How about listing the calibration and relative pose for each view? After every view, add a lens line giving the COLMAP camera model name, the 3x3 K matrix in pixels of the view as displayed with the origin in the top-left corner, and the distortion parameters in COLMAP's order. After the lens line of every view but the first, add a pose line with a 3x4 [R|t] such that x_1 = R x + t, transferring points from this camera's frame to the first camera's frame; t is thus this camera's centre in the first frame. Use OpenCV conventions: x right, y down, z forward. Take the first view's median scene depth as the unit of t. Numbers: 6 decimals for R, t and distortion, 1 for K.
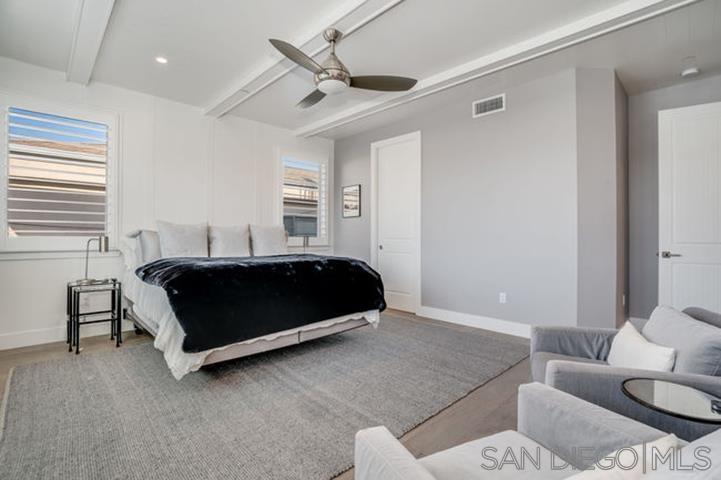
lens RADIAL K [[338.5, 0, 364.4], [0, 338.5, 232.6], [0, 0, 1]] dist [-0.044805, 0.017444]
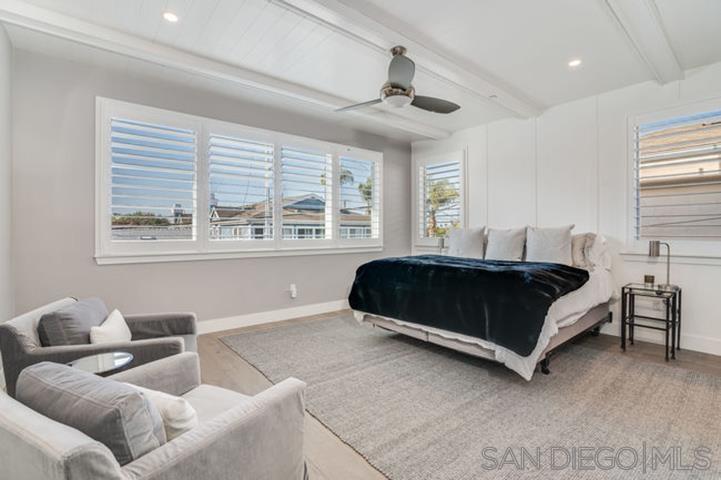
lens RADIAL K [[338.5, 0, 364.2], [0, 338.5, 241.1], [0, 0, 1]] dist [-0.044805, 0.017444]
pose [[-0.087443, 0.009370, -0.996125, 0.825326], [0.003010, 0.999954, 0.009142, 0.006433], [0.996165, -0.002199, -0.087468, 0.858475]]
